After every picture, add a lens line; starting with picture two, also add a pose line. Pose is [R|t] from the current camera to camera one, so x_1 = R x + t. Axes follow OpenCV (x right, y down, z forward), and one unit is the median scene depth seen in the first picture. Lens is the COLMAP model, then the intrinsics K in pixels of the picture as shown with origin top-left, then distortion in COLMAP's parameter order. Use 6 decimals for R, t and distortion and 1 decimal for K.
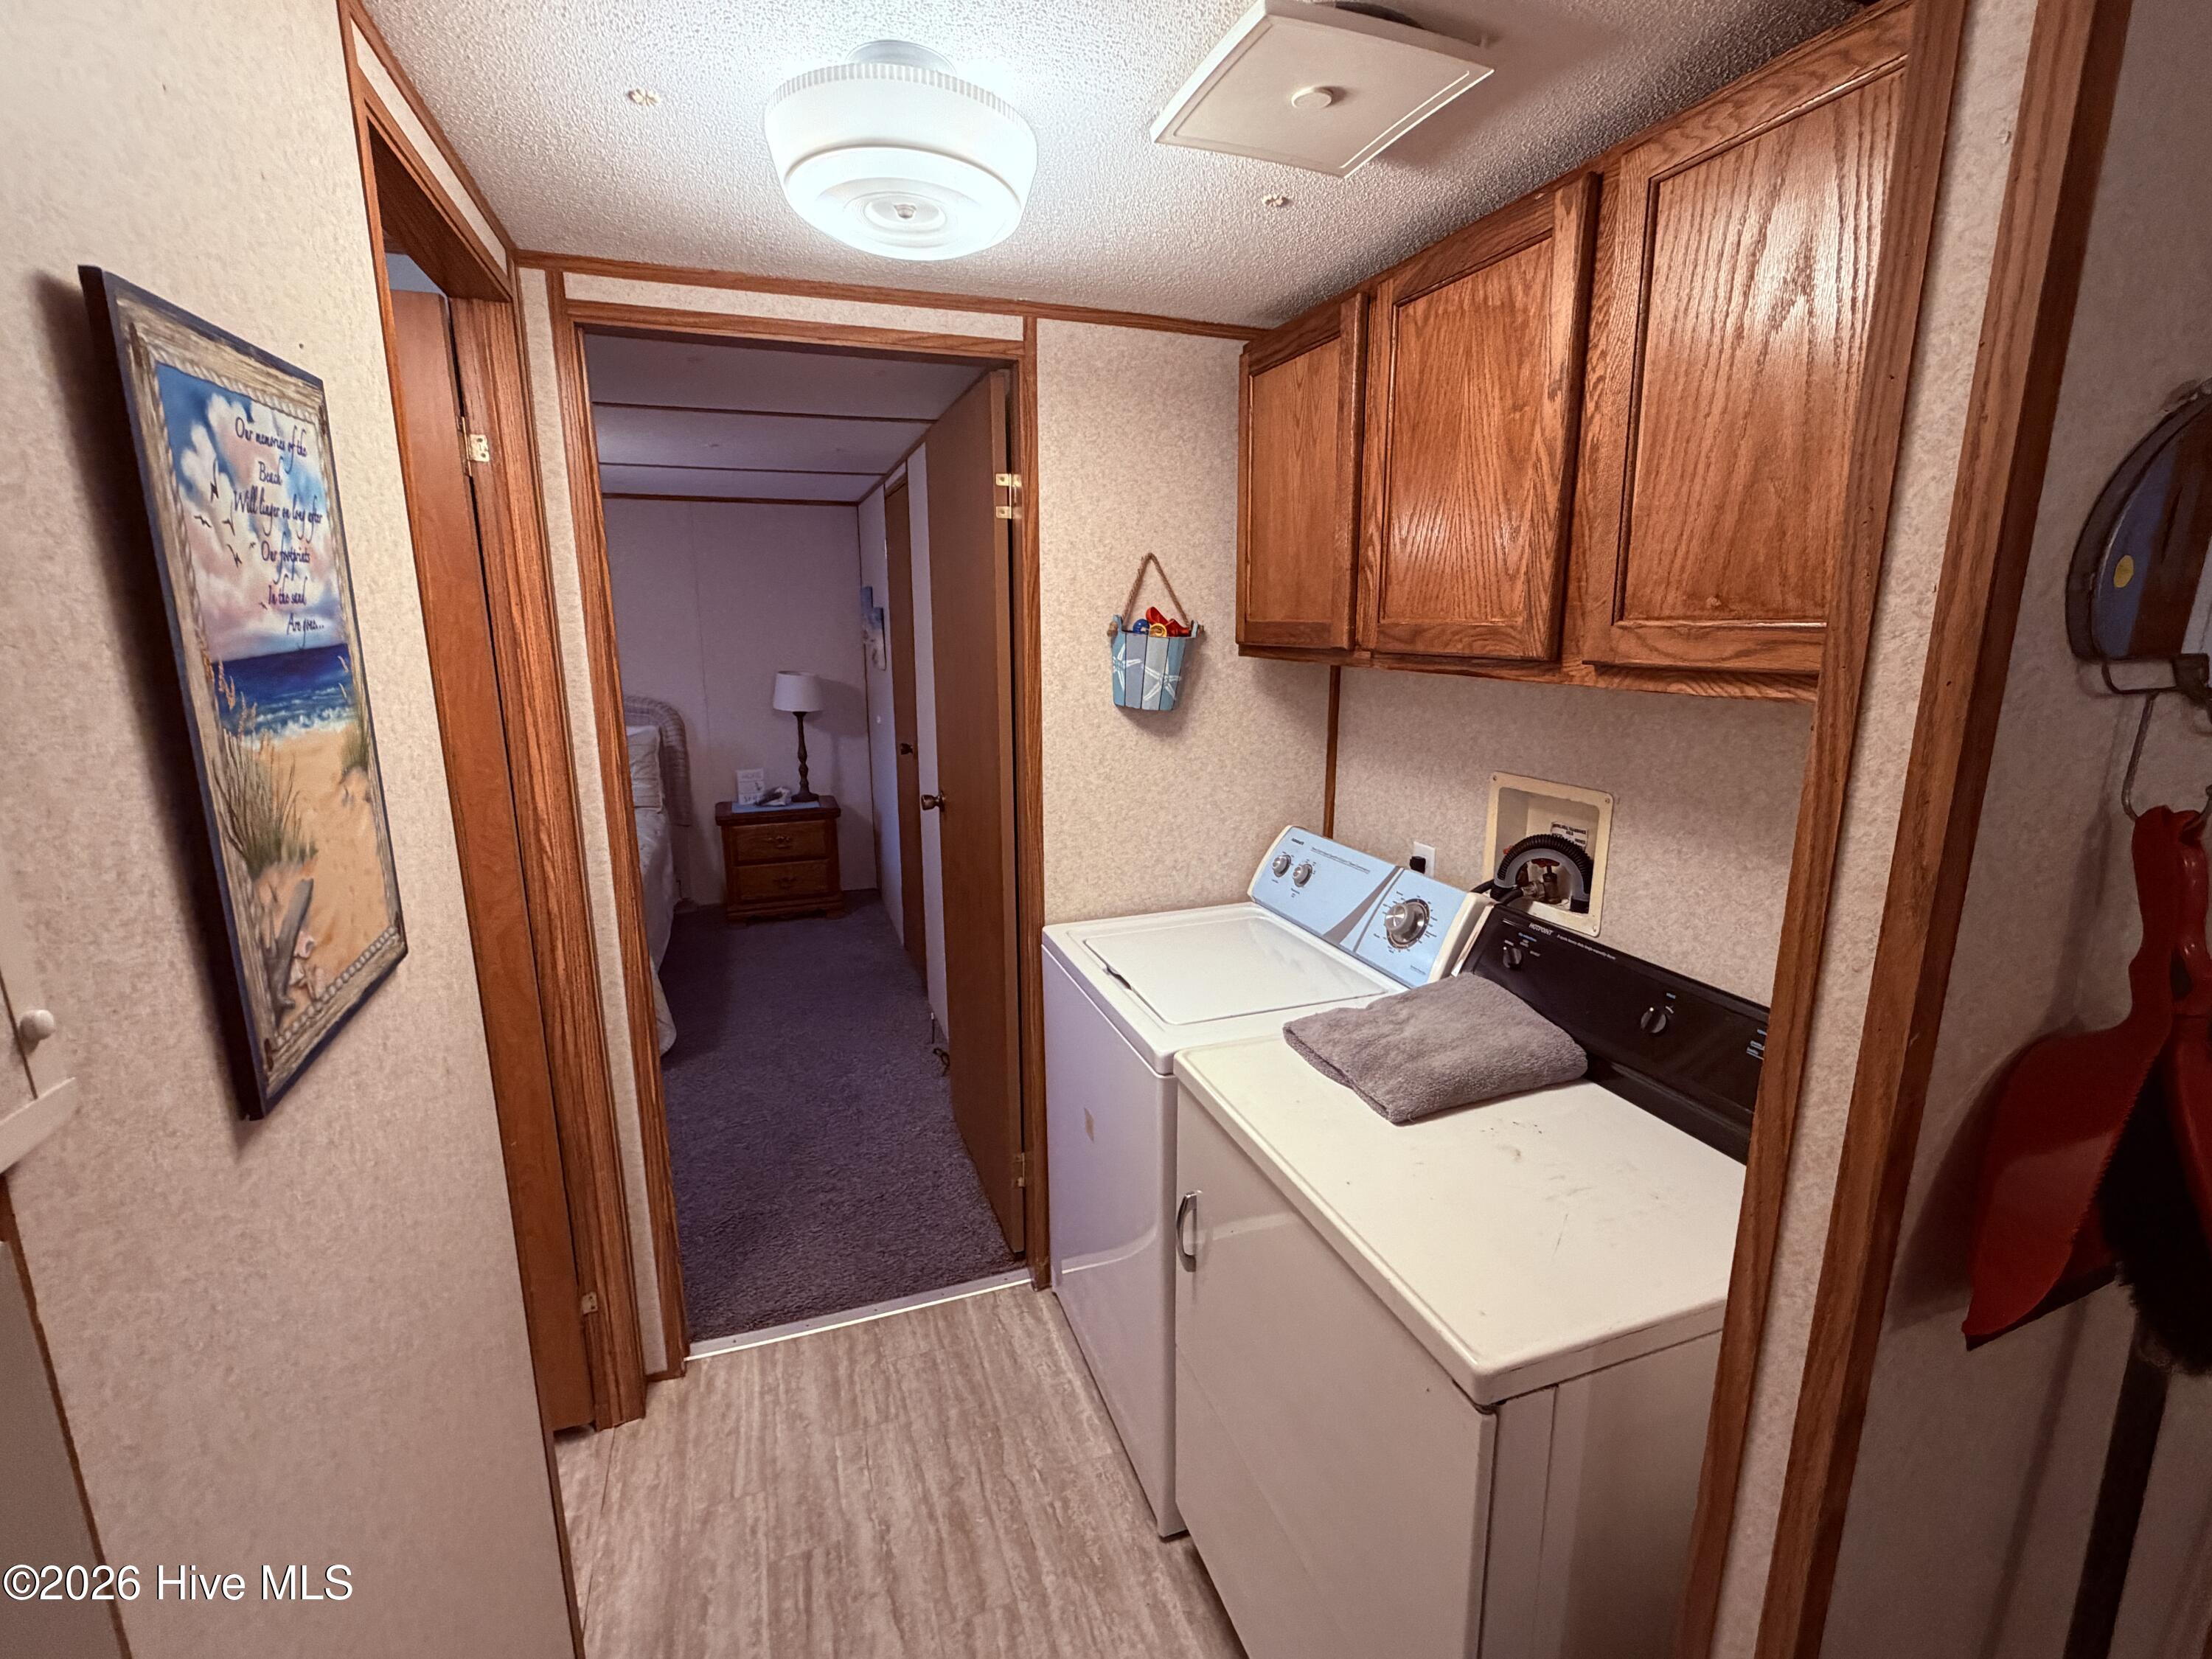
lens RADIAL K [[985.9, 0, 1101.3], [0, 985.9, 828.1], [0, 0, 1]] dist [-0.000074, -0.000076]
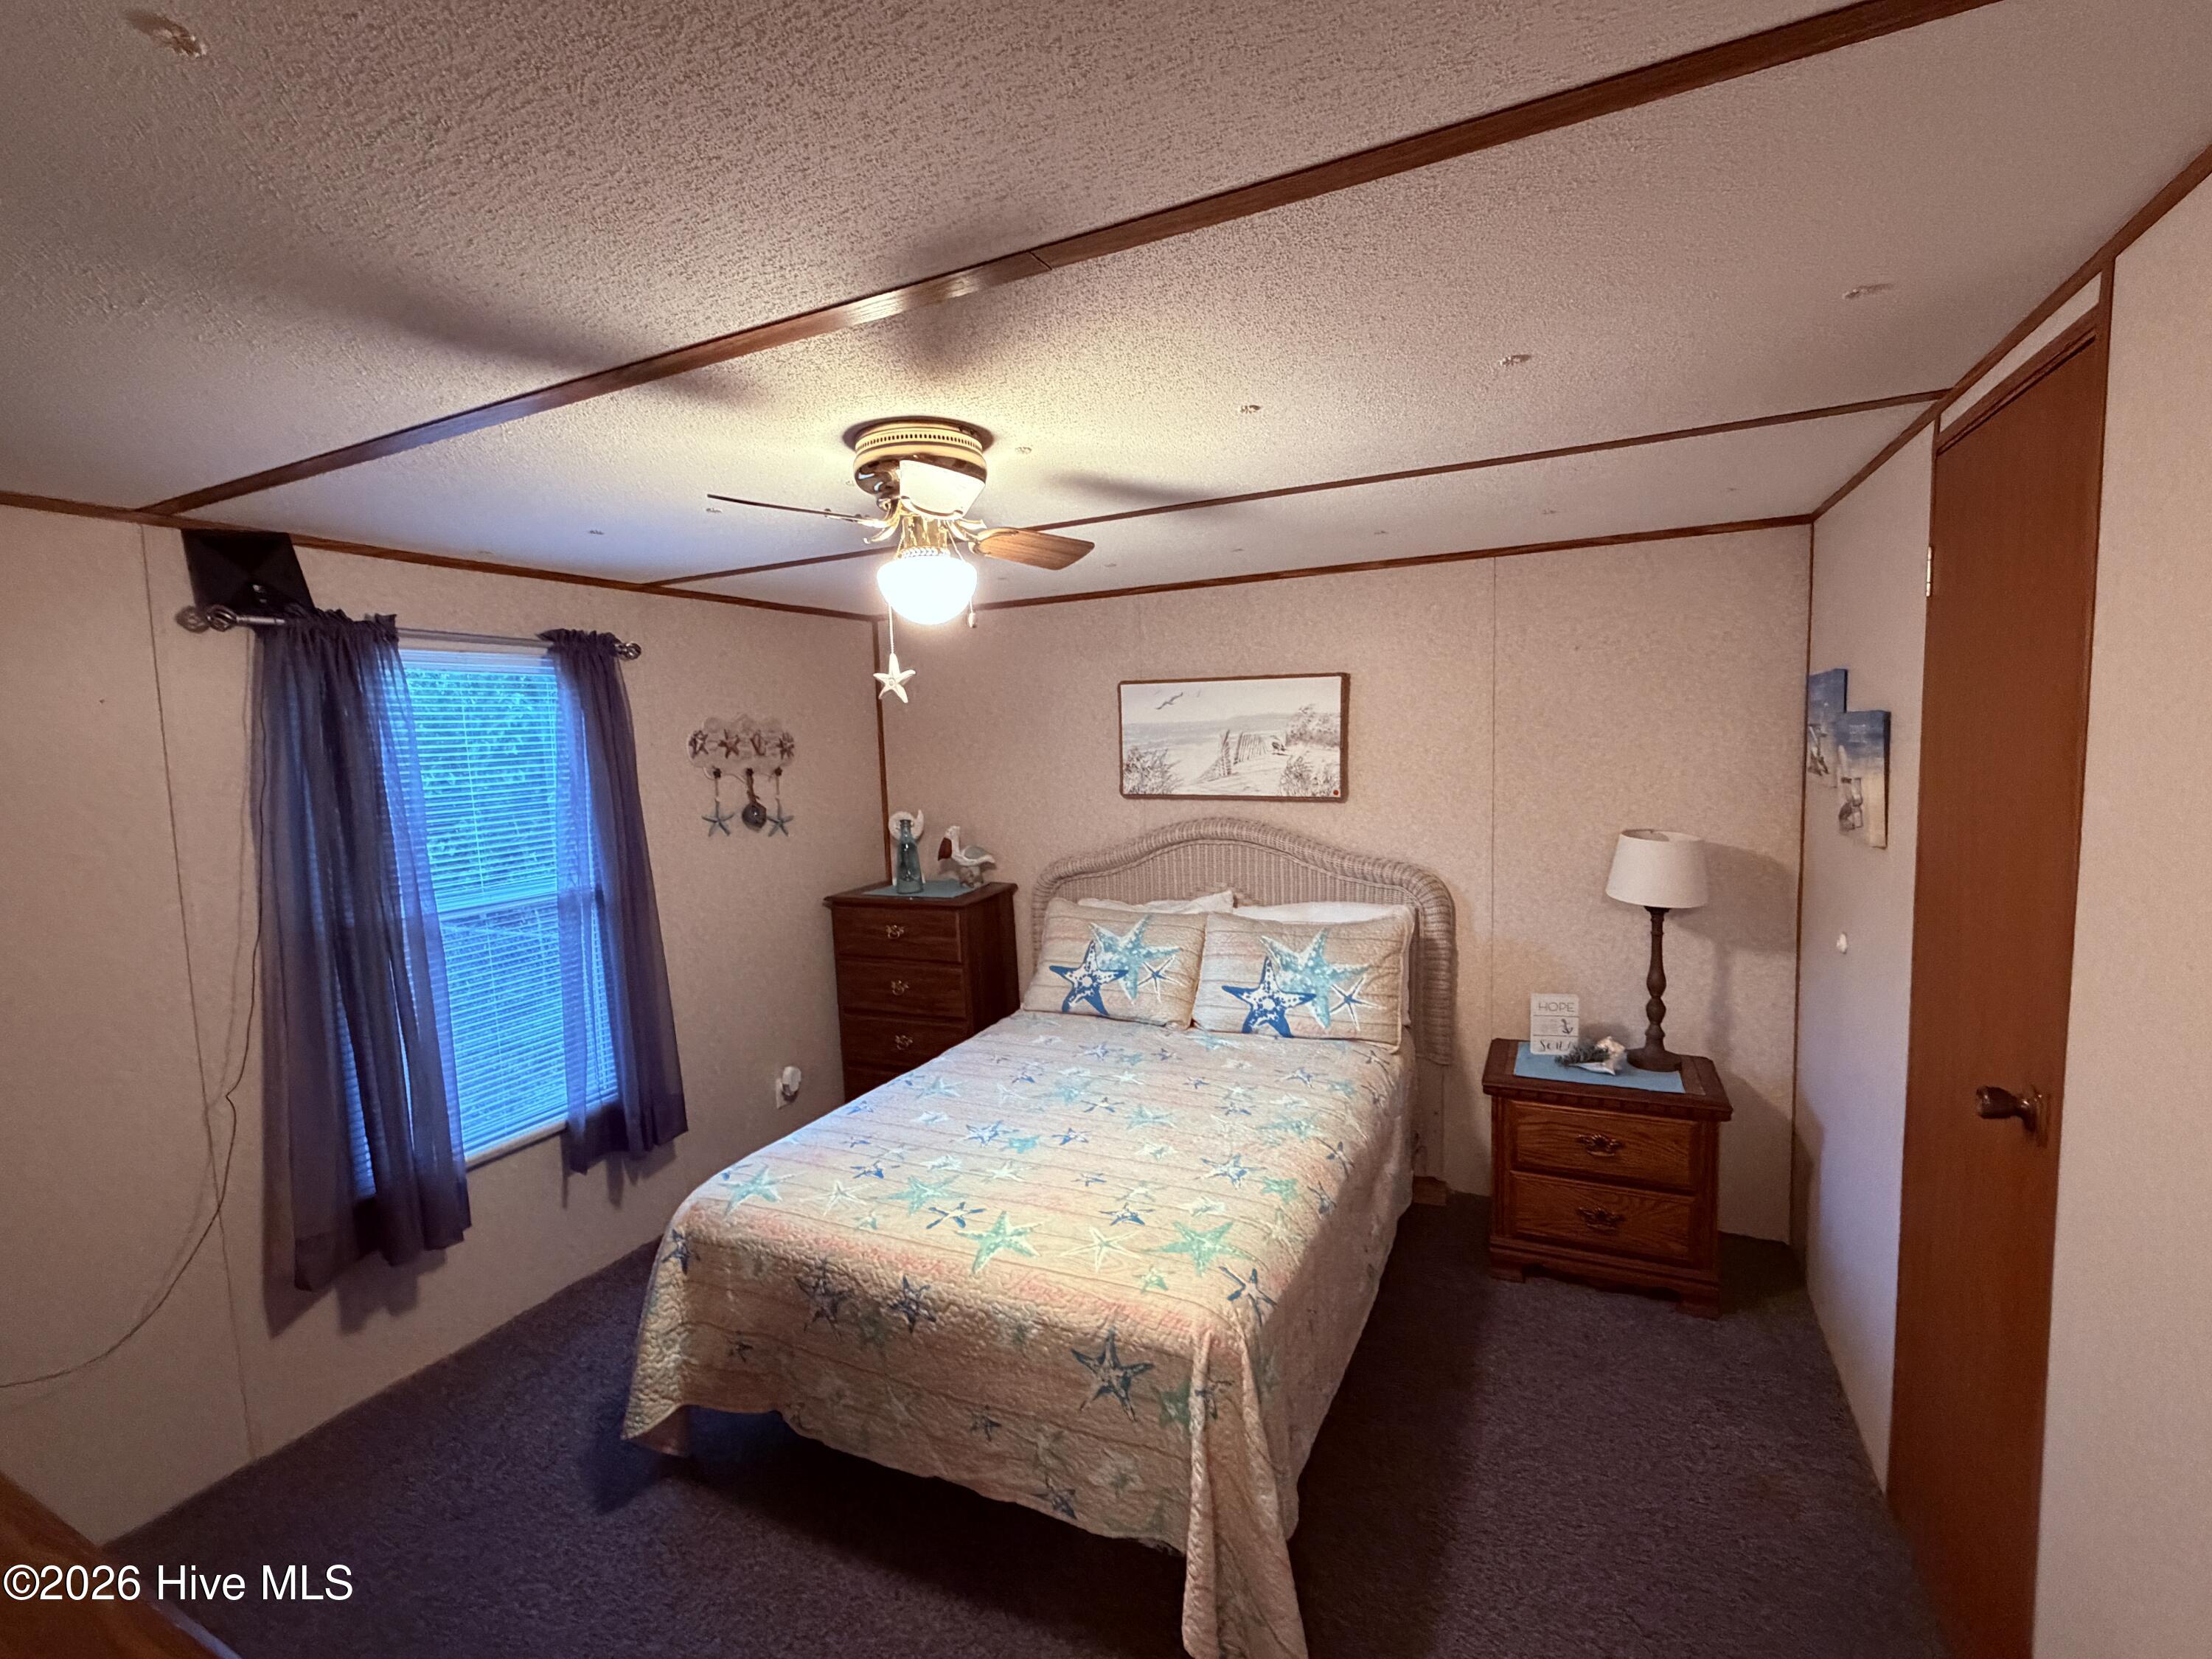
lens RADIAL K [[985.9, 0, 1101.3], [0, 985.9, 828.1], [0, 0, 1]] dist [-0.000074, -0.000076]
pose [[0.700662, 0.042264, -0.712241, -0.165072], [-0.118343, 0.991301, -0.057596, -0.112867], [0.703611, 0.124644, 0.699568, 0.485190]]
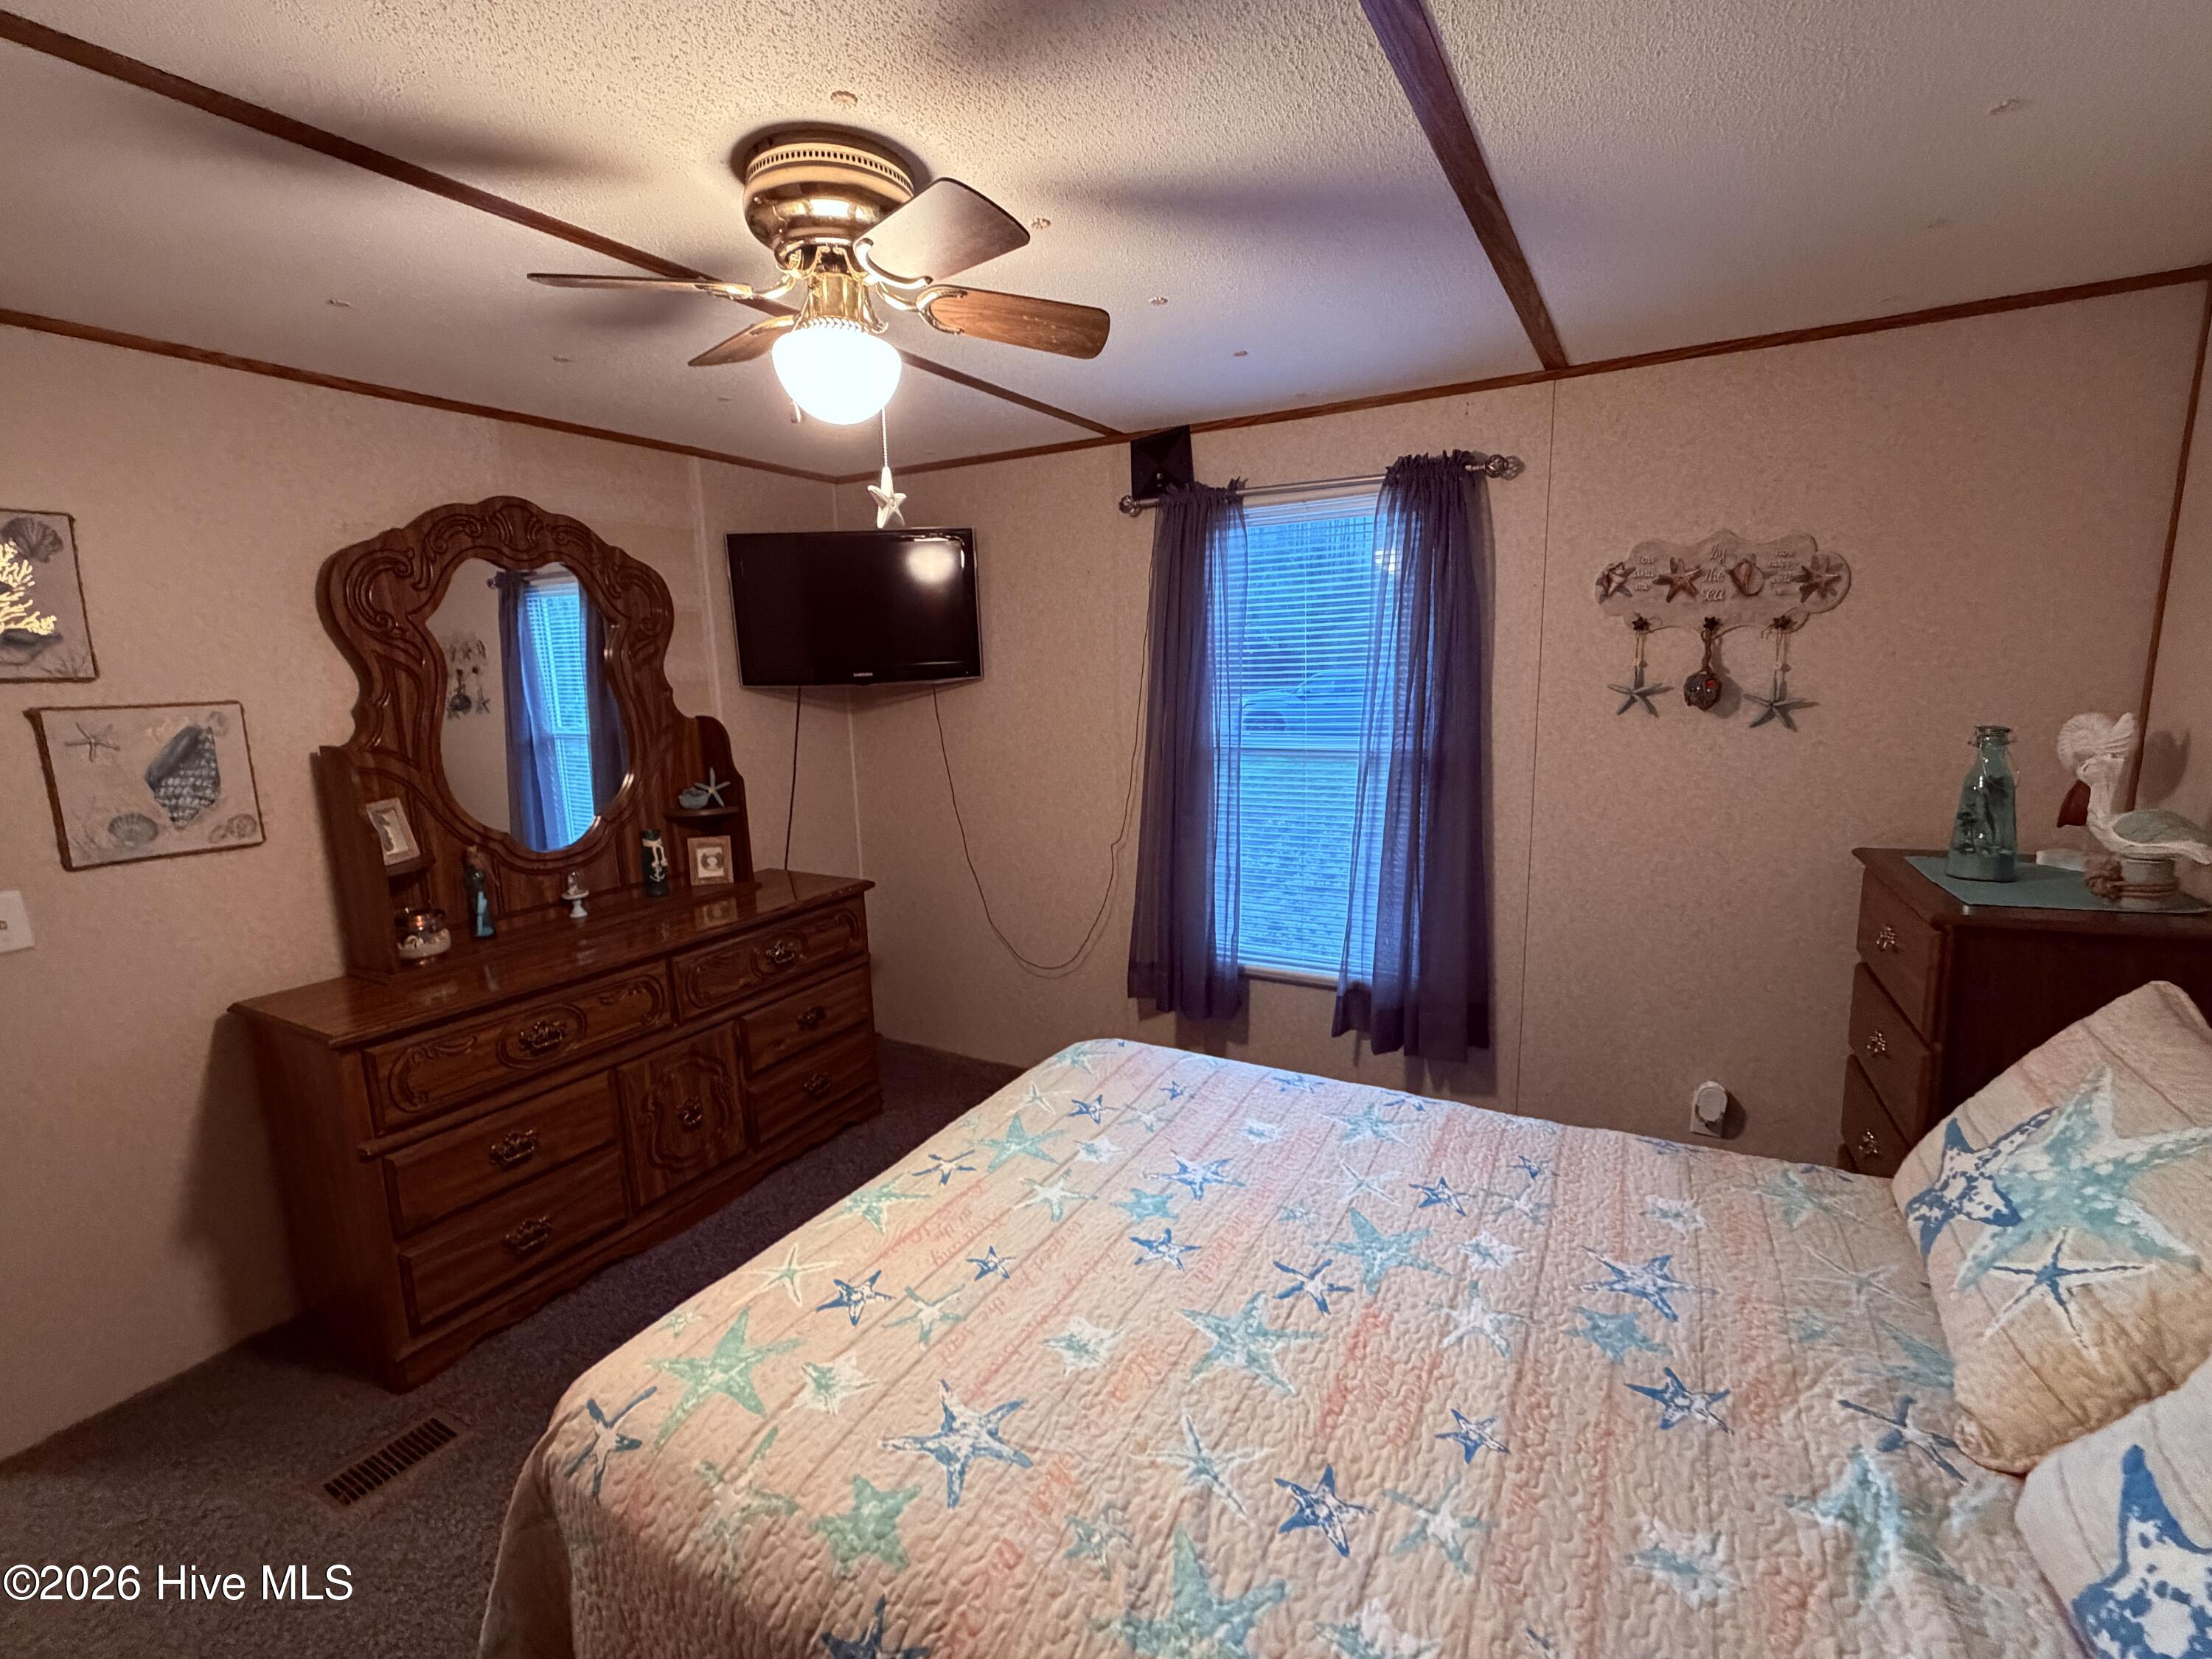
lens RADIAL K [[978.9, 0, 1106.0], [0, 978.9, 829.5], [0, 0, 1]] dist [-0.000549, 0.000189]
pose [[-0.756842, 0.132969, -0.639930, -0.495673], [-0.113755, 0.937346, 0.329306, -0.270849], [0.643623, 0.322027, -0.694297, 1.444264]]
